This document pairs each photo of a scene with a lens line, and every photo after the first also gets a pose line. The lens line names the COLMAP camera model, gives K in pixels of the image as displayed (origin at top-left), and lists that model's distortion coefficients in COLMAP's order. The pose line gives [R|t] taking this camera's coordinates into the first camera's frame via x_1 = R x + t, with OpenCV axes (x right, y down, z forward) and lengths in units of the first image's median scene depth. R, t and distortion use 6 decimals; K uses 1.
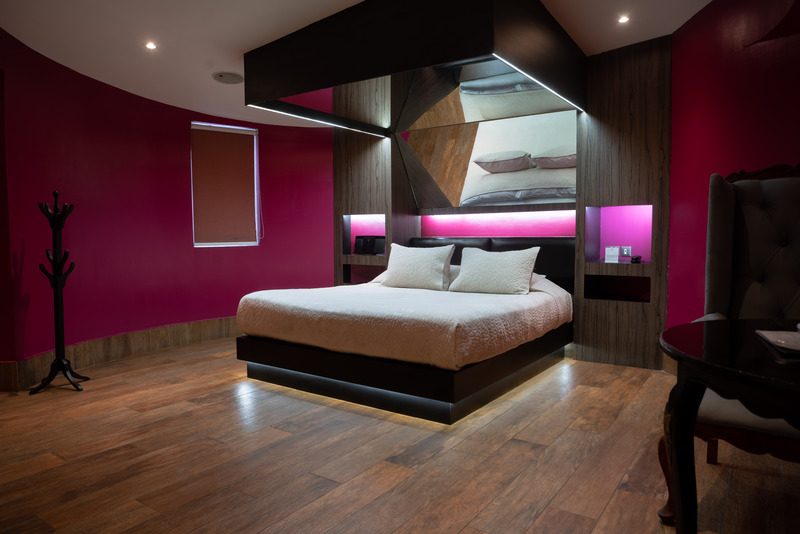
lens RADIAL K [[547.5, 0, 396.0], [0, 547.5, 263.5], [0, 0, 1]] dist [-0.062460, 0.014913]
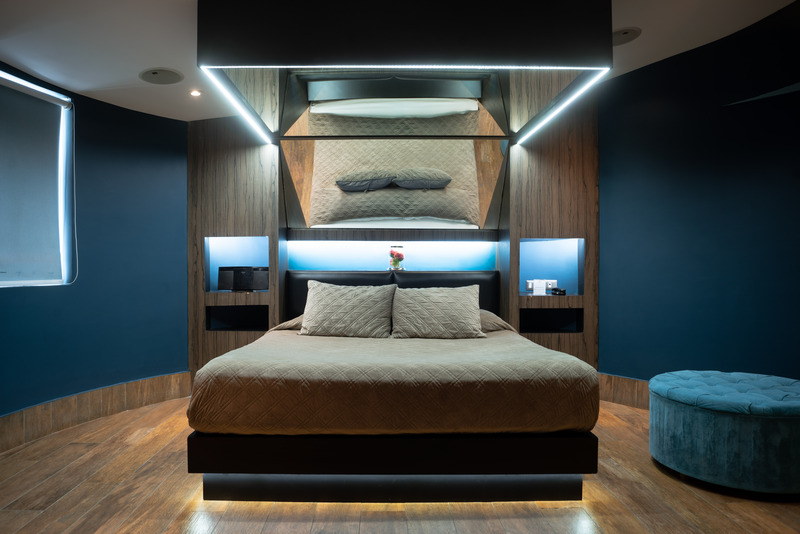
lens RADIAL K [[547.5, 0, 397.3], [0, 547.5, 265.9], [0, 0, 1]] dist [-0.062460, 0.014913]
pose [[0.810458, 0.001616, 0.585794, -0.444758], [0.027120, 0.998821, -0.040275, -0.023174], [-0.585169, 0.048528, 0.809458, 0.361149]]
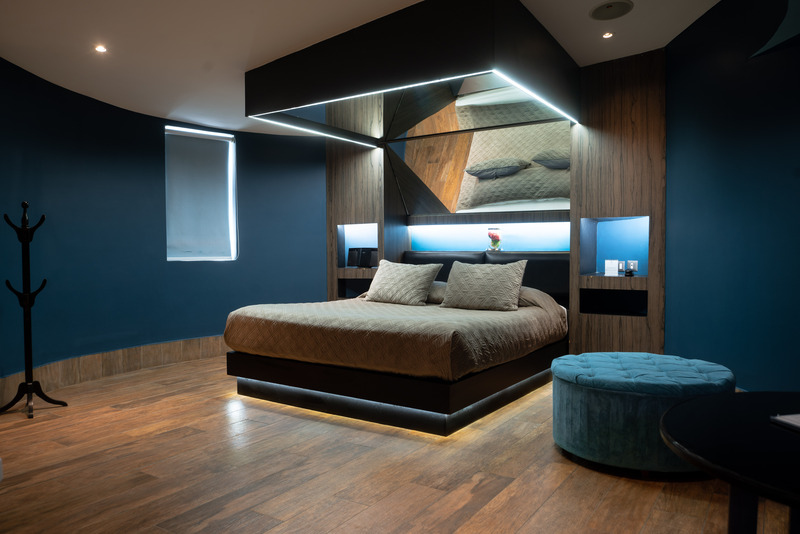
lens RADIAL K [[599.1, 0, 394.1], [0, 599.1, 271.1], [0, 0, 1]] dist [-0.049621, 0.015815]
pose [[0.999866, -0.002761, 0.016146, -0.009457], [0.002977, 0.999906, -0.013392, 0.004415], [-0.016108, 0.013439, 0.999780, -0.076017]]
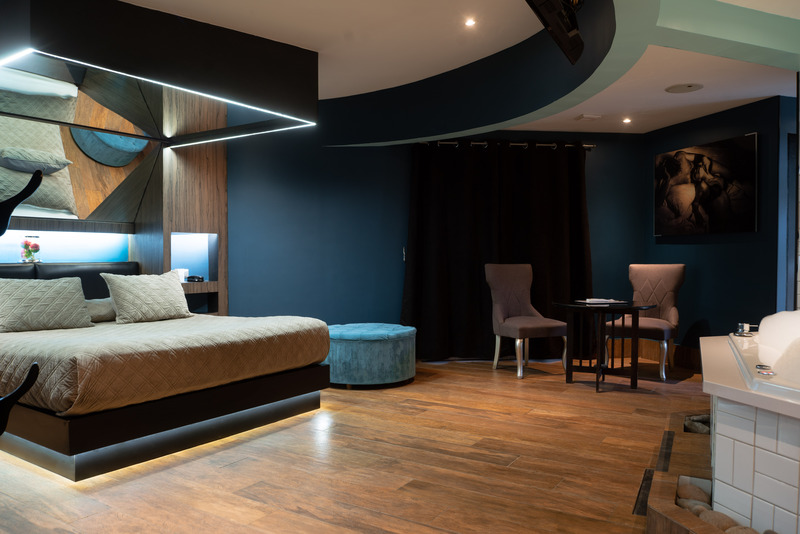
lens RADIAL K [[599.1, 0, 397.4], [0, 599.1, 266.8], [0, 0, 1]] dist [-0.049621, 0.015815]
pose [[-0.019736, -0.011902, 0.999734, -0.943956], [0.055594, 0.998369, 0.012983, -0.027197], [-0.998258, 0.055836, -0.019042, 0.613209]]
